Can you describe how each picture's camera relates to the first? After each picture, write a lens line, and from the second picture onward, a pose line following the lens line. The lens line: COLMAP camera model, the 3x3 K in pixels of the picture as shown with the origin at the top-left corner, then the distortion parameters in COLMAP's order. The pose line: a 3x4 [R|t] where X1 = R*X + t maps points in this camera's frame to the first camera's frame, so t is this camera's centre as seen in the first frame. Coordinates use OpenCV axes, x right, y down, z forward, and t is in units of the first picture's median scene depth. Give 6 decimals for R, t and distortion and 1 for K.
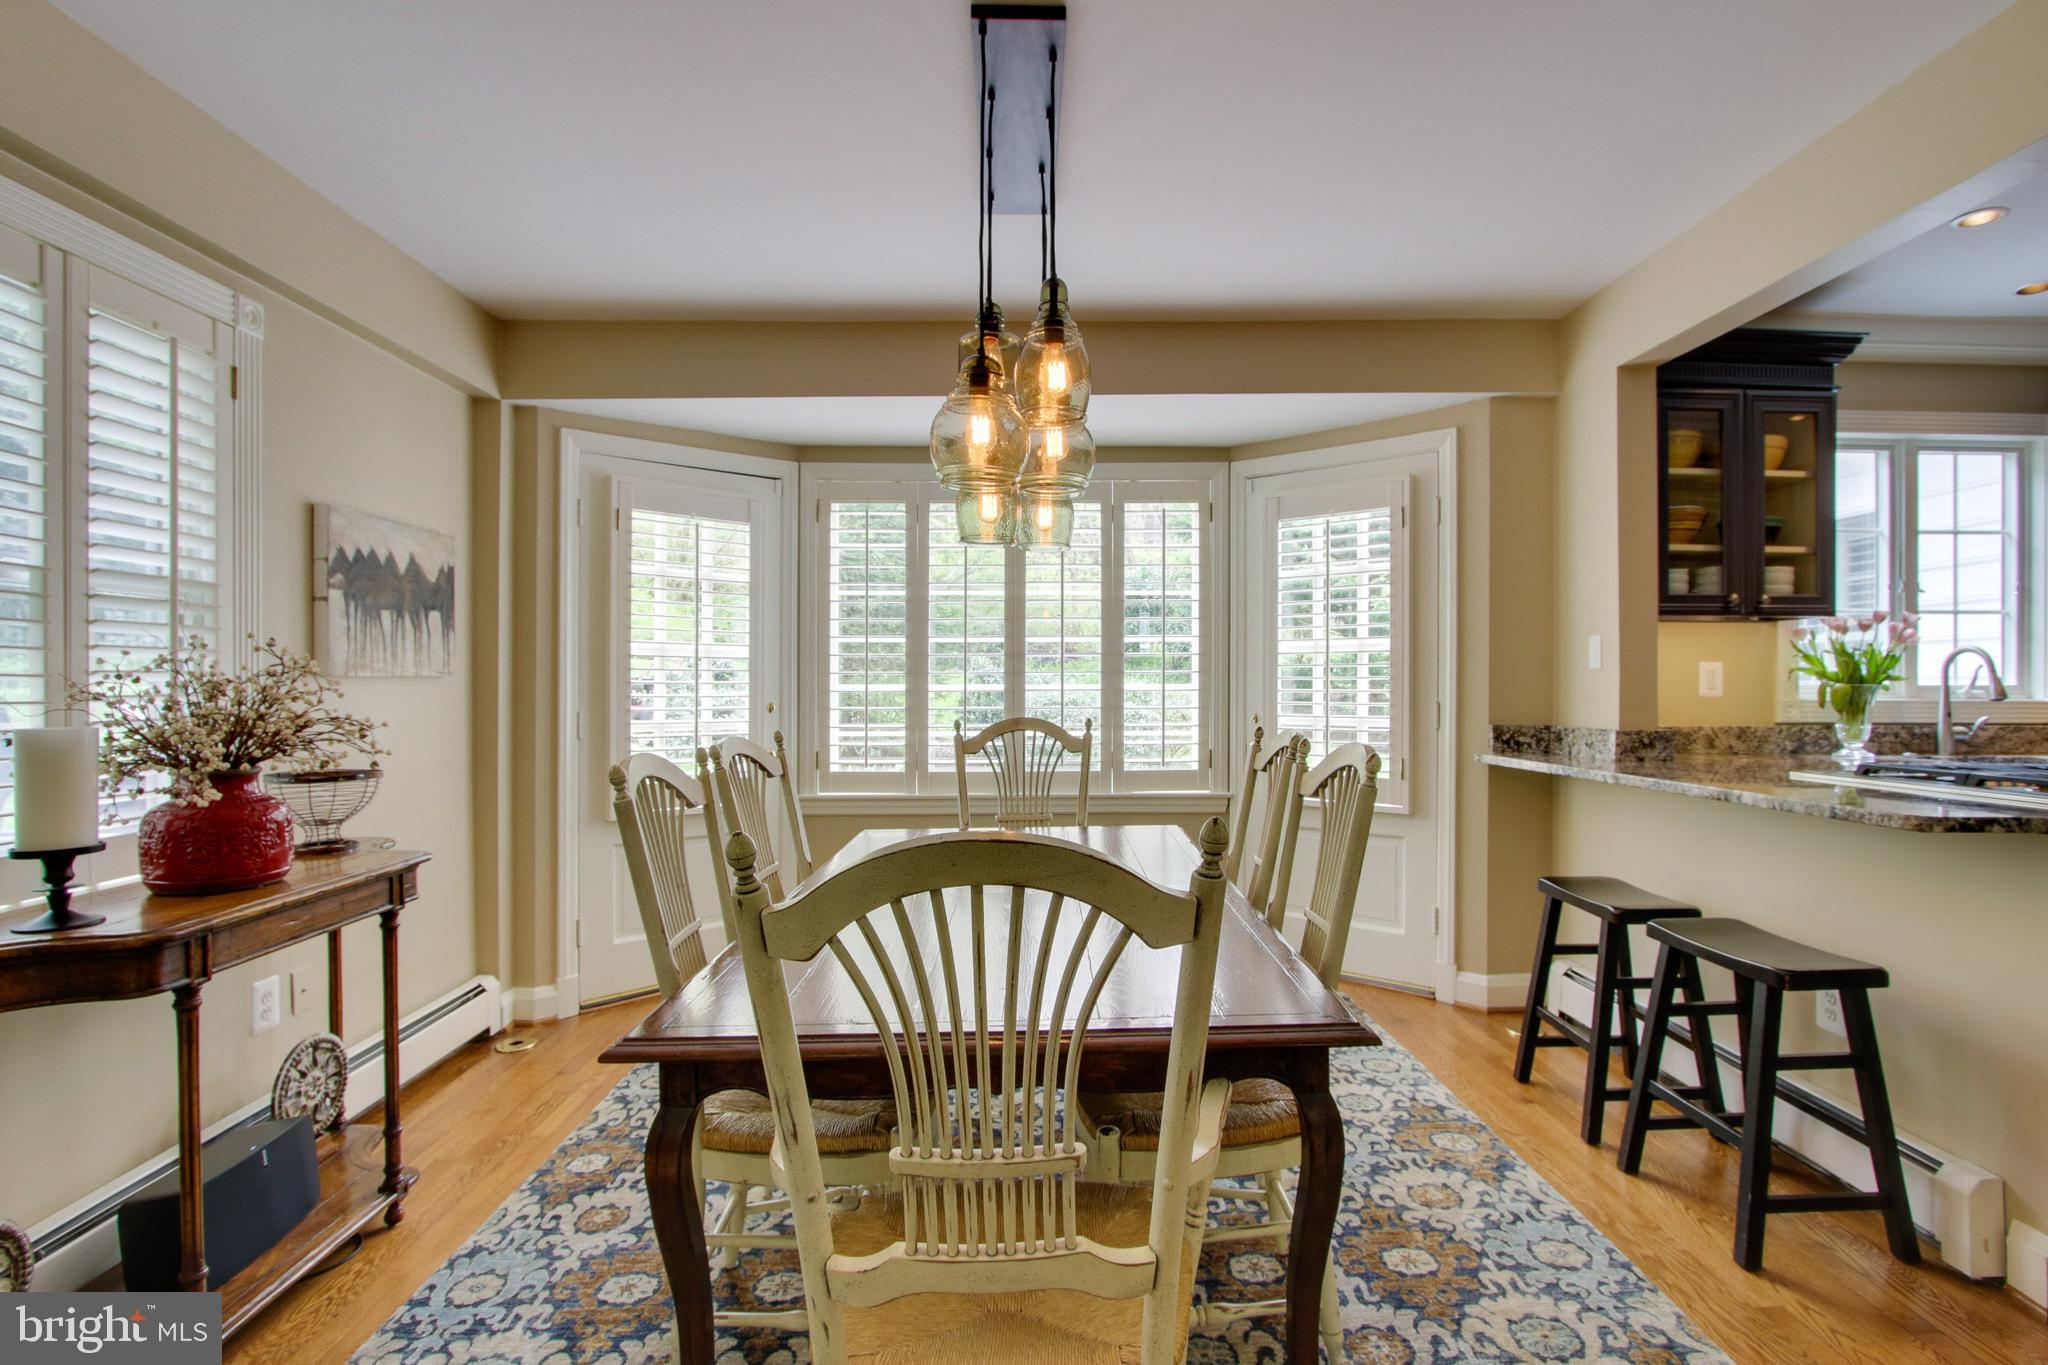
lens RADIAL K [[998.0, 0, 1065.9], [0, 998.0, 682.0], [0, 0, 1]] dist [-0.012225, 0.000838]
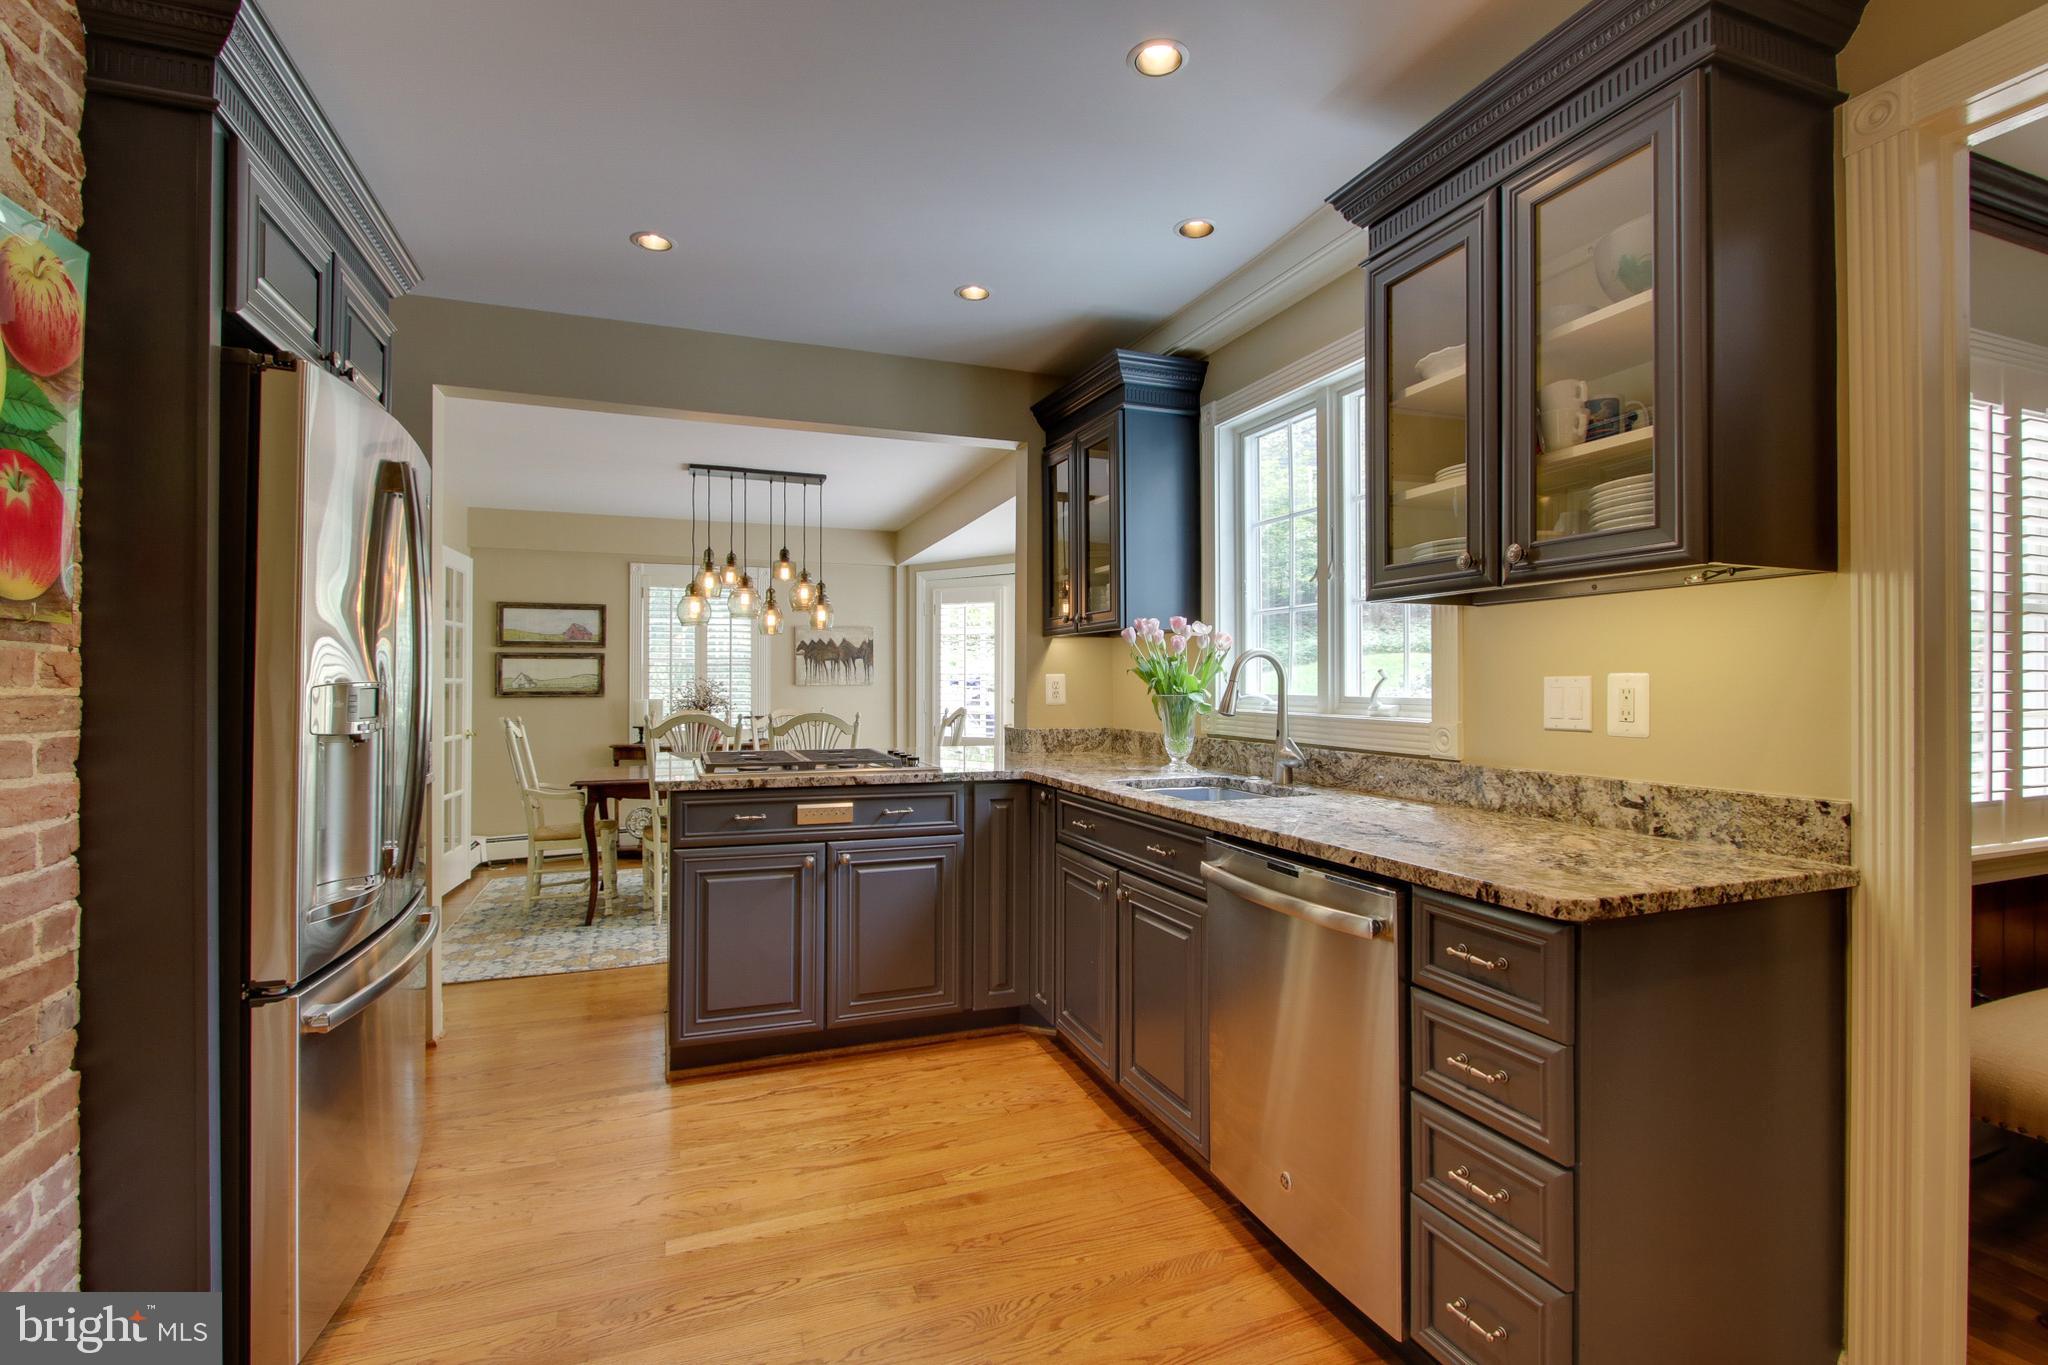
lens RADIAL K [[941.8, 0, 1027.7], [0, 941.8, 677.6], [0, 0, 1]] dist [-0.017733, 0.000858]
pose [[0.317817, -0.005566, -0.948136, 1.598983], [0.004519, 0.999980, -0.004355, -0.010287], [0.948141, -0.002901, 0.317836, 0.571383]]
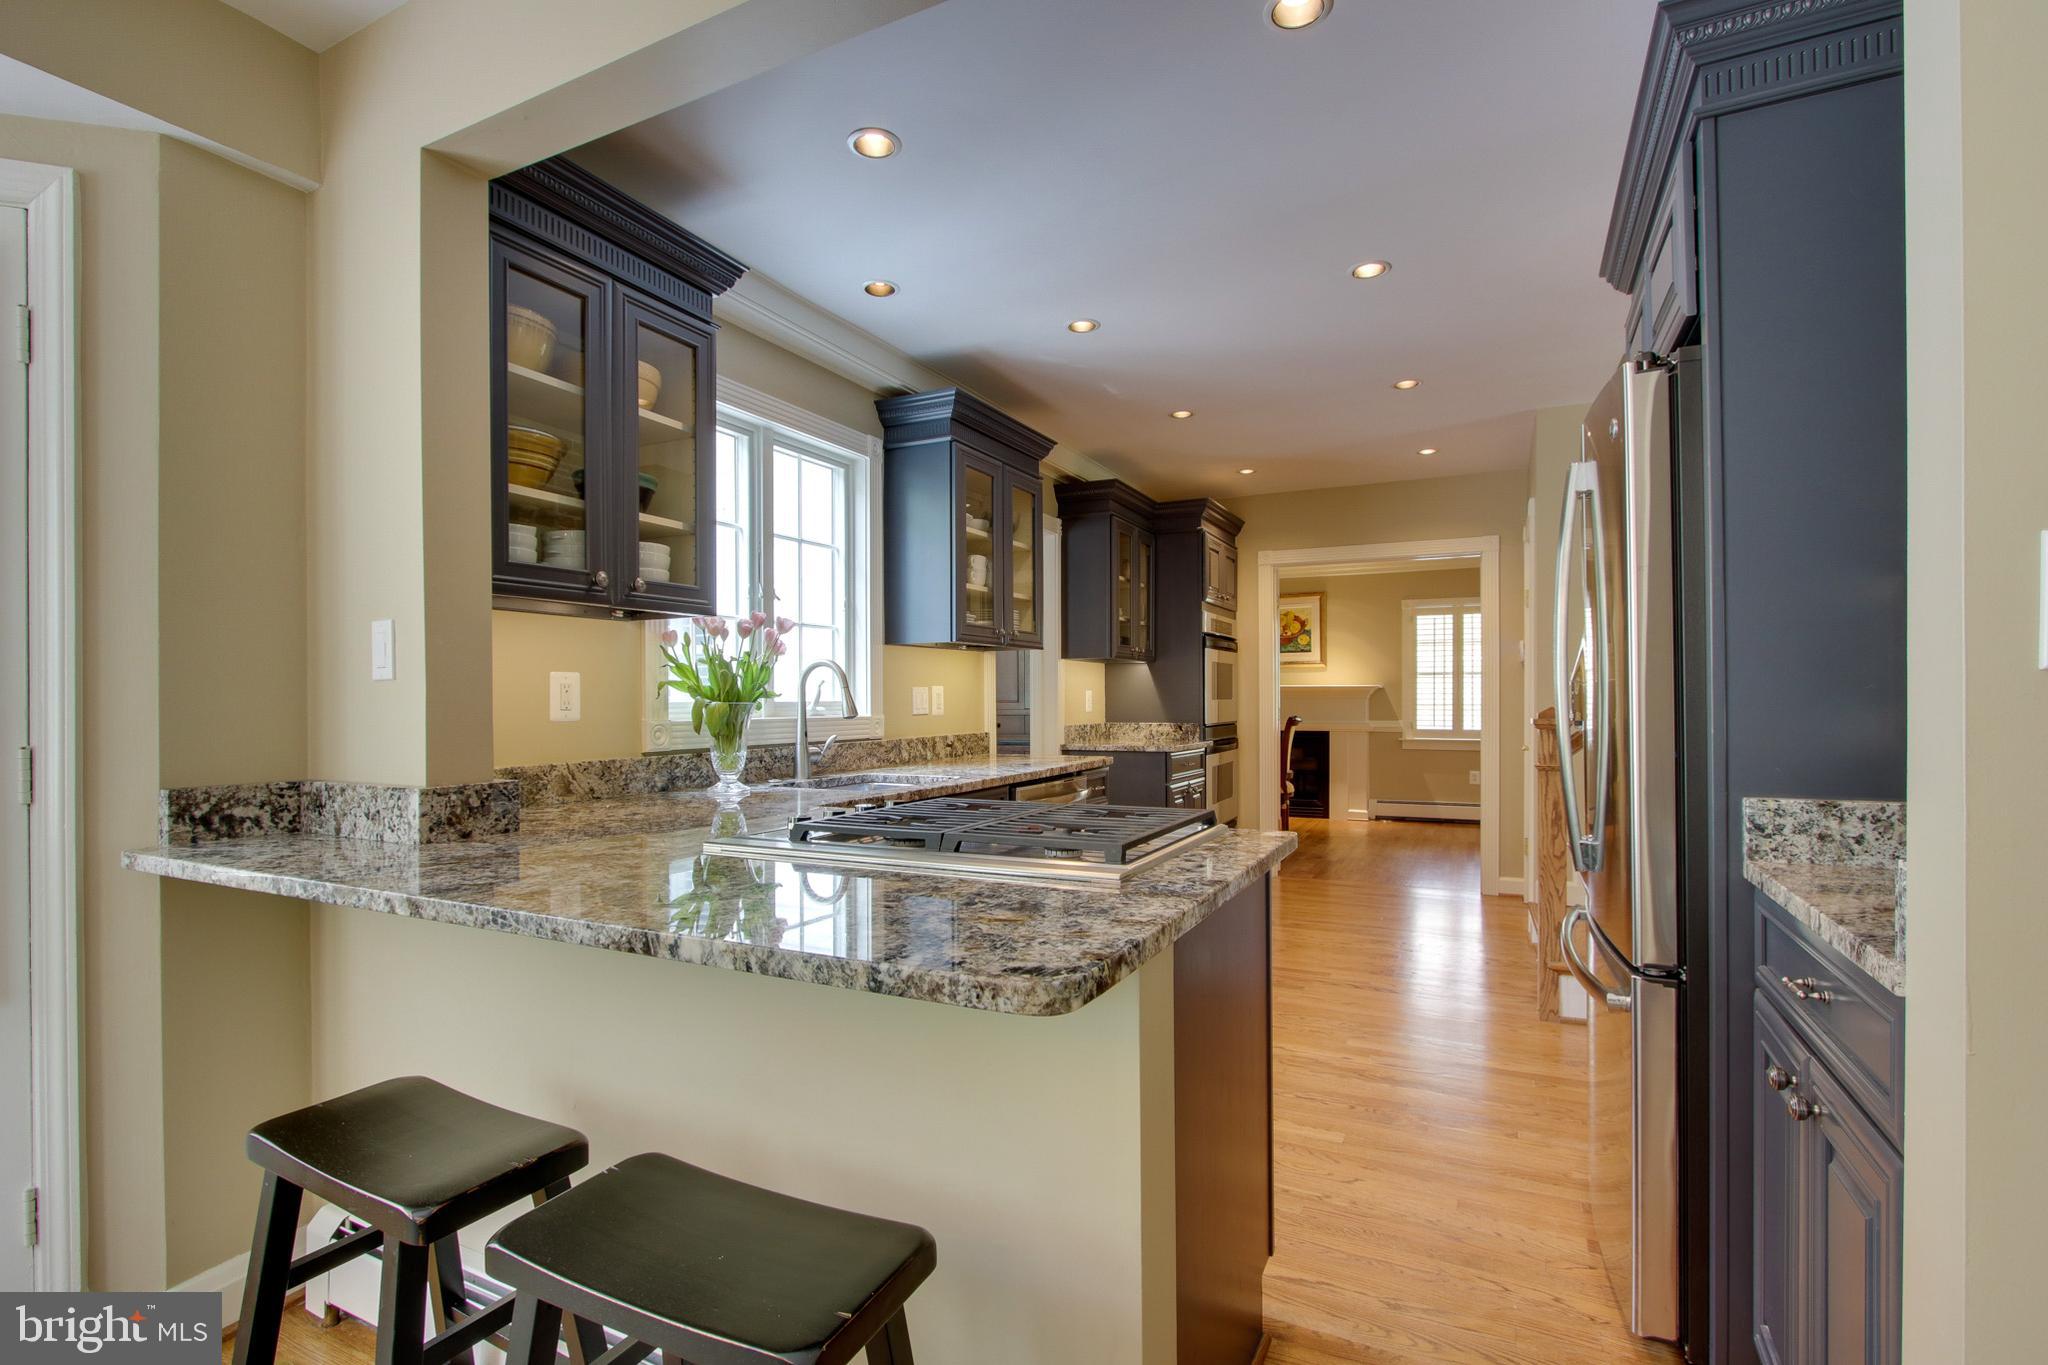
lens RADIAL K [[943.6, 0, 1033.5], [0, 943.6, 705.2], [0, 0, 1]] dist [-0.019736, 0.000909]
pose [[0.479966, -0.011712, 0.877209, 0.234739], [0.003136, 0.999927, 0.011635, -0.003308], [-0.877282, -0.002834, 0.479968, 0.405934]]
